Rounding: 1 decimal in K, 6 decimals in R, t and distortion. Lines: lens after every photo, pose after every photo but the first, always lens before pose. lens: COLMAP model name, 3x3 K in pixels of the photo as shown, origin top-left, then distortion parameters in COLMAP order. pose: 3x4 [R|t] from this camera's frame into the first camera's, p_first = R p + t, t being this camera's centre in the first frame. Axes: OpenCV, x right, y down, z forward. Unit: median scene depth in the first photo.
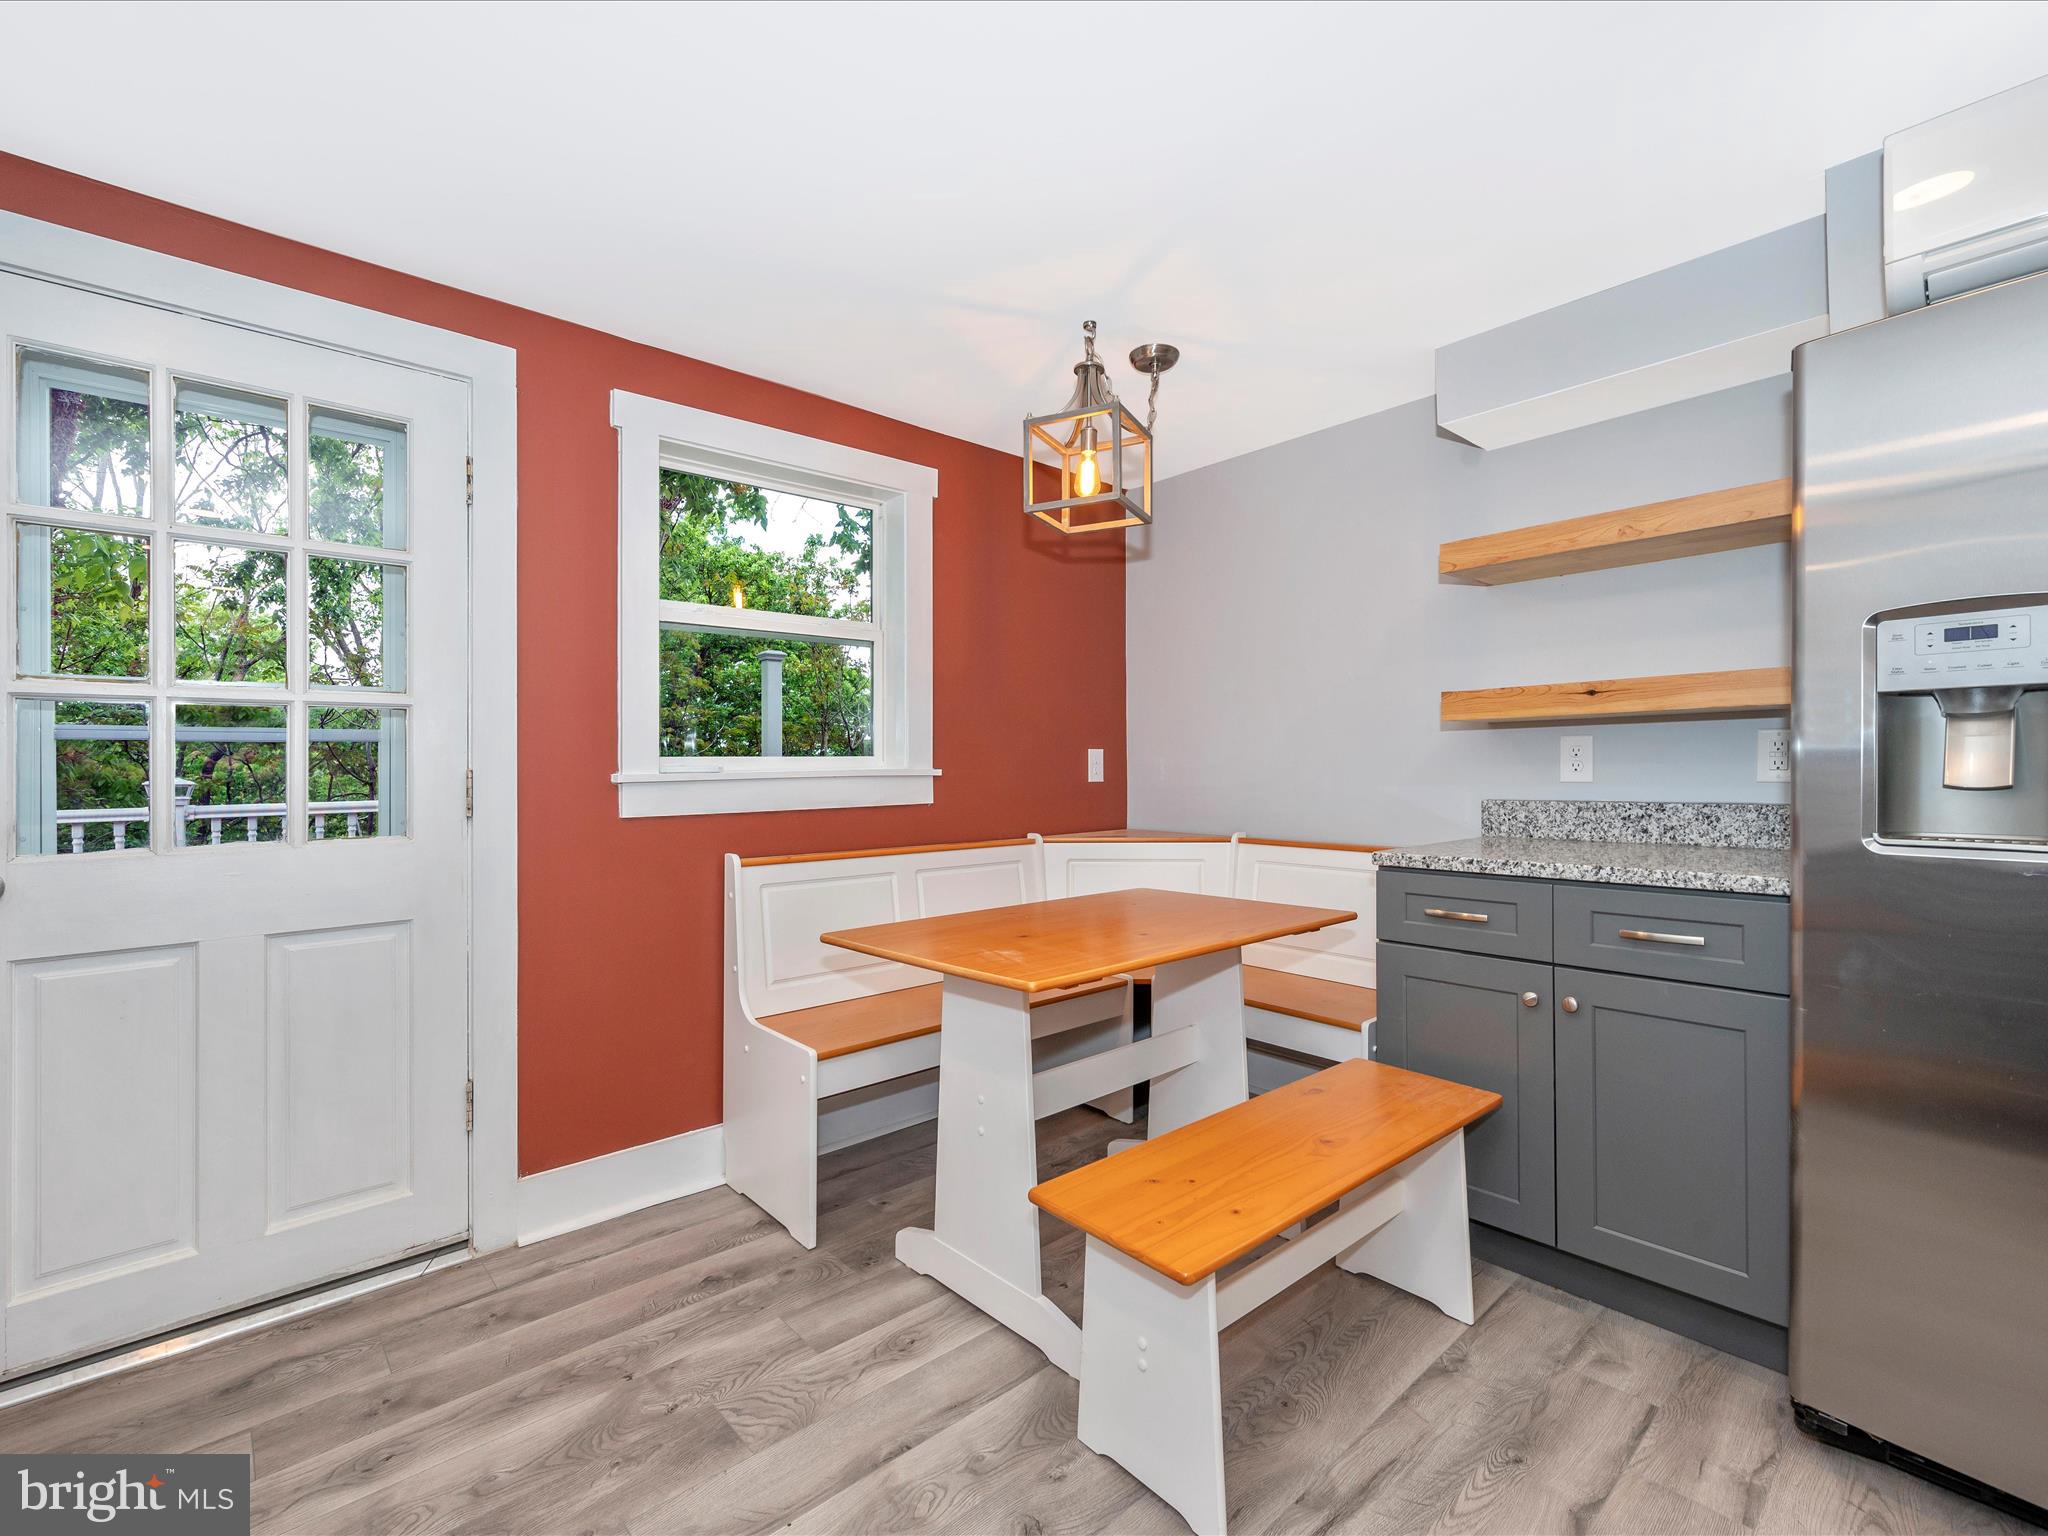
lens RADIAL K [[914.1, 0, 1017.5], [0, 914.1, 758.7], [0, 0, 1]] dist [0.000794, 0.000316]
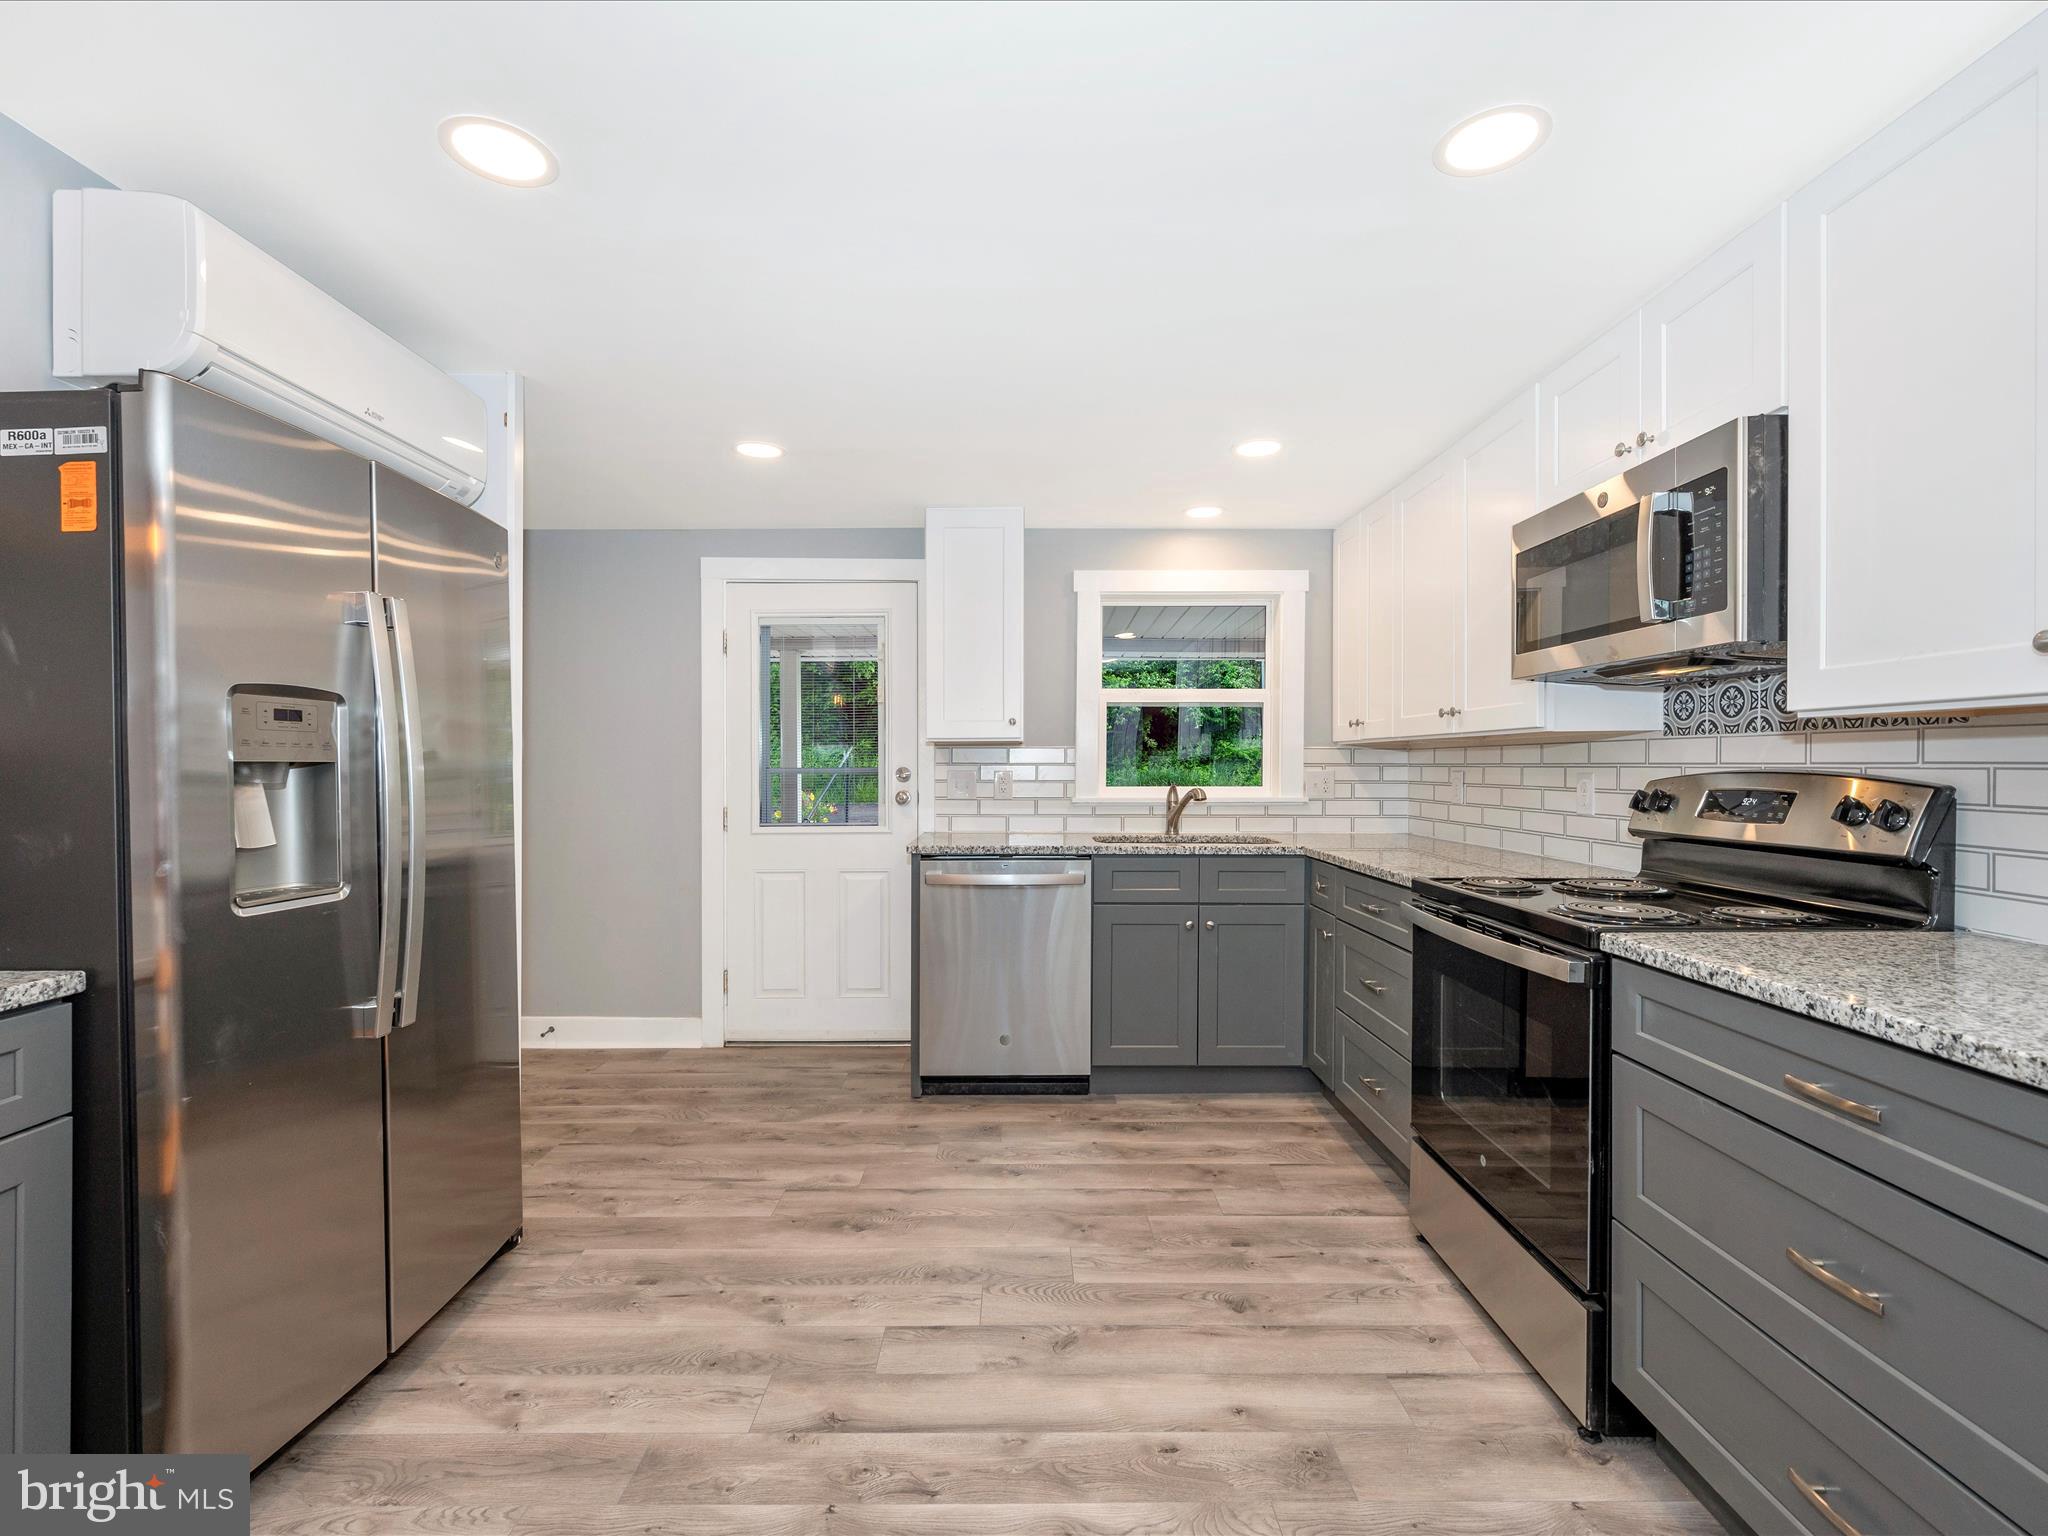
lens RADIAL K [[914.1, 0, 1024.0], [0, 914.1, 756.3], [0, 0, 1]] dist [0.000794, 0.000316]
pose [[-0.746209, 0.017617, 0.665478, -0.288336], [0.001935, 0.999703, -0.024296, -0.035375], [-0.665709, -0.016842, -0.746022, 0.806751]]
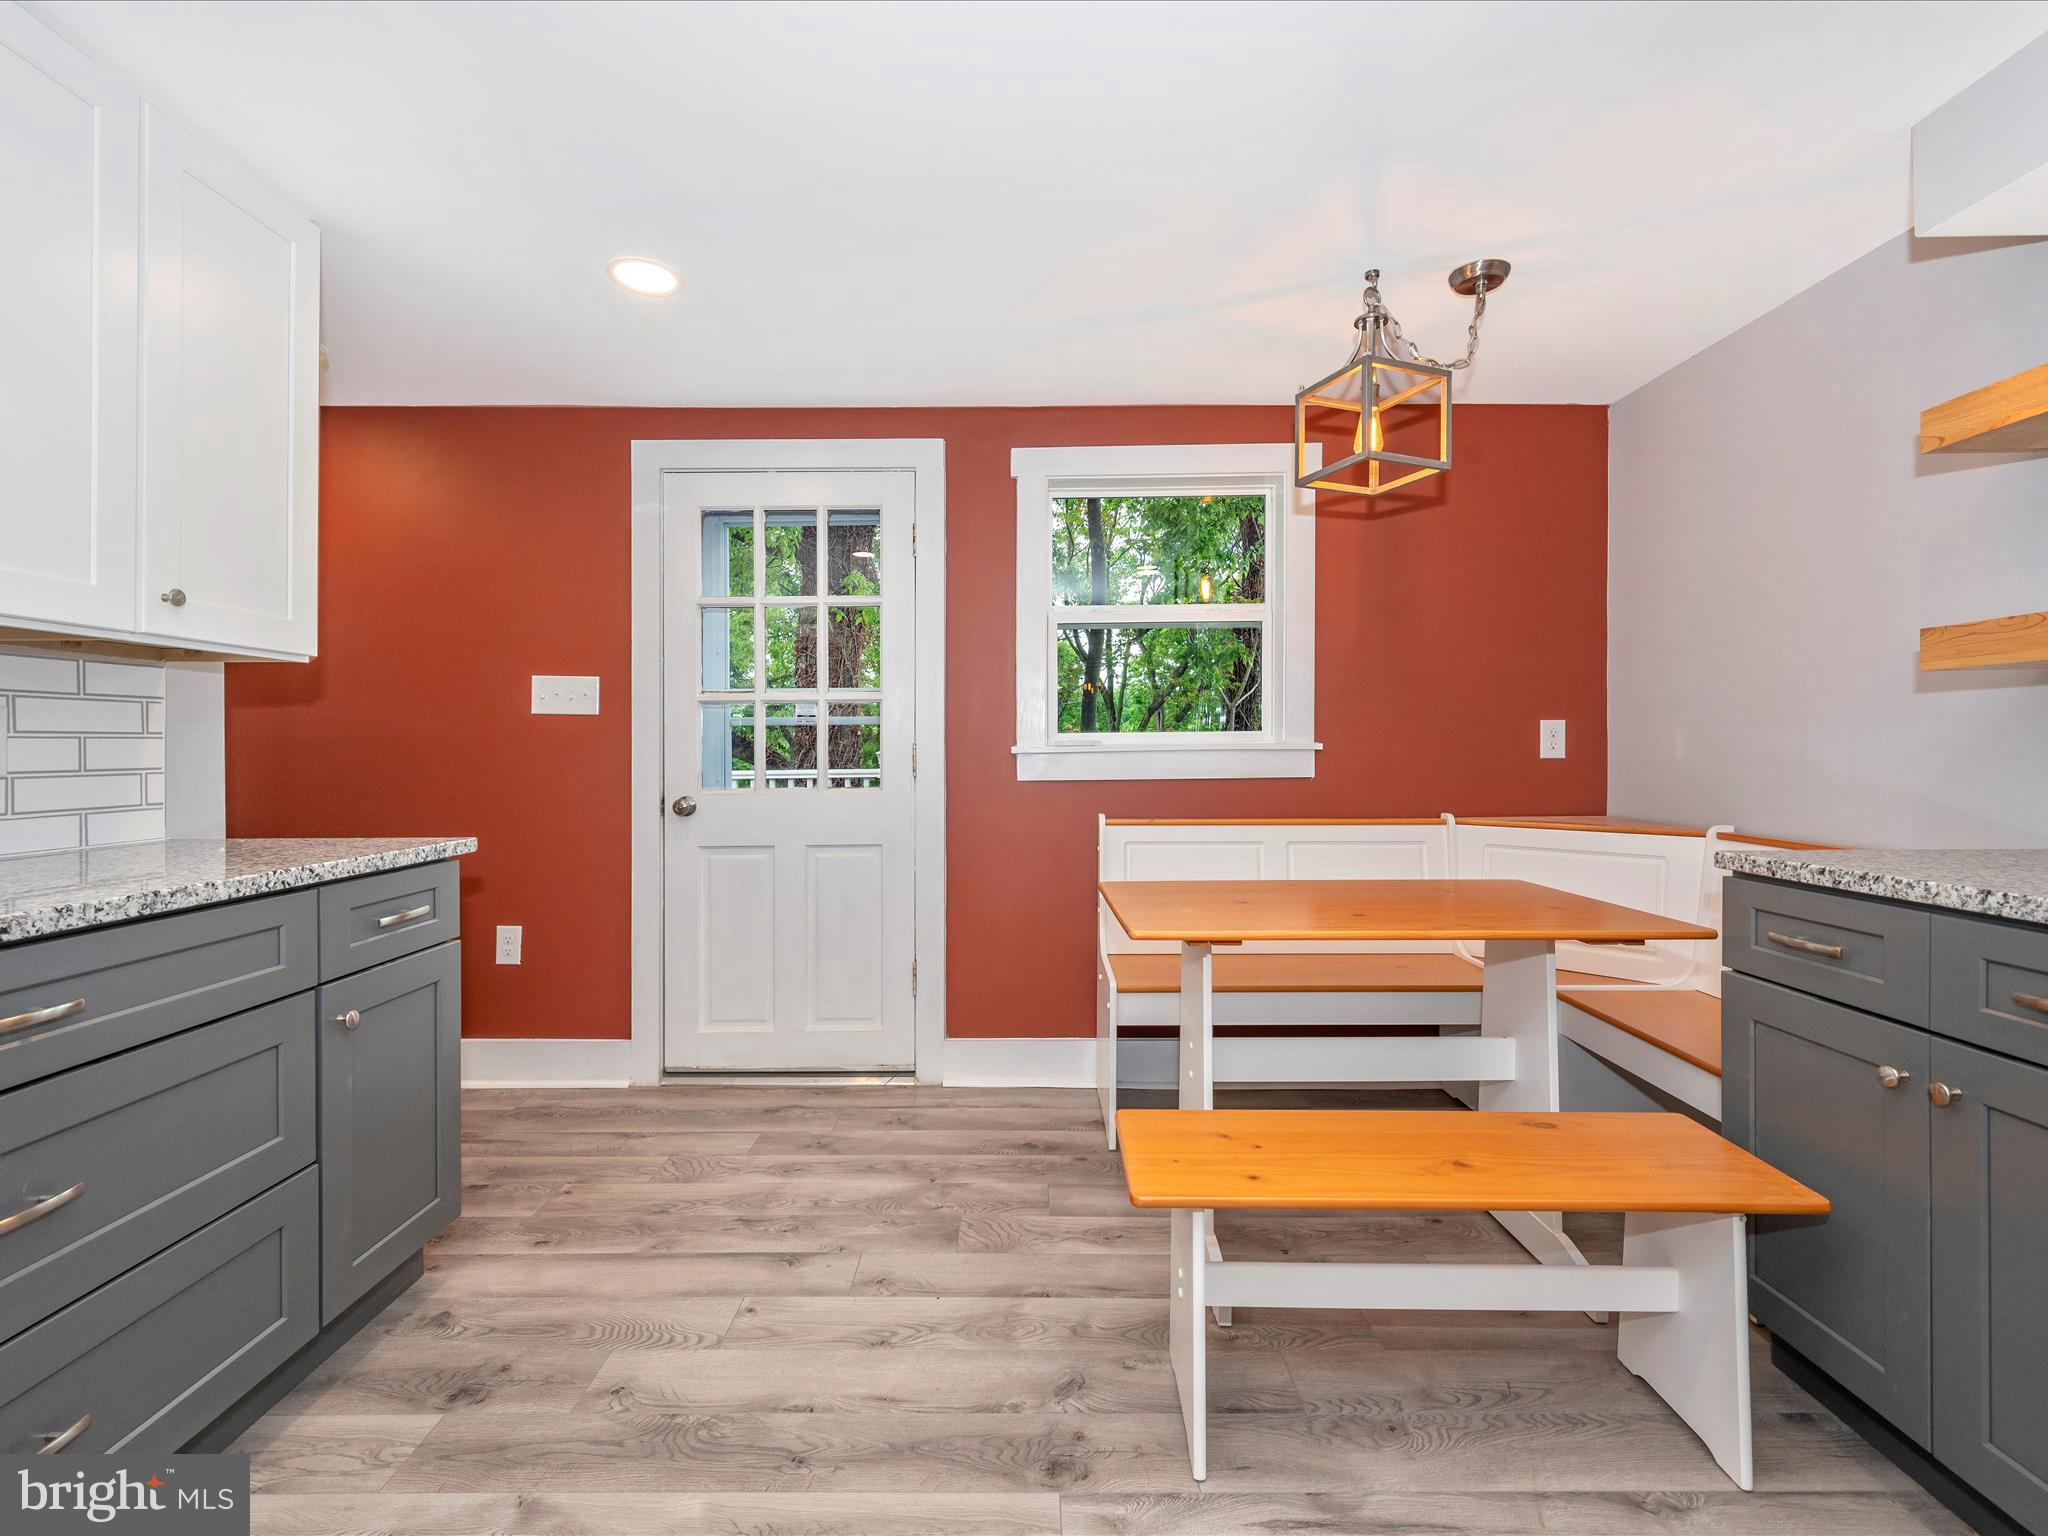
lens RADIAL K [[914.1, 0, 1024.8], [0, 914.1, 741.5], [0, 0, 1]] dist [0.000794, 0.000316]
pose [[0.744387, -0.001900, -0.667746, 0.488779], [0.006964, 0.999964, 0.004918, 0.003503], [0.667713, -0.008311, 0.744373, 0.053772]]
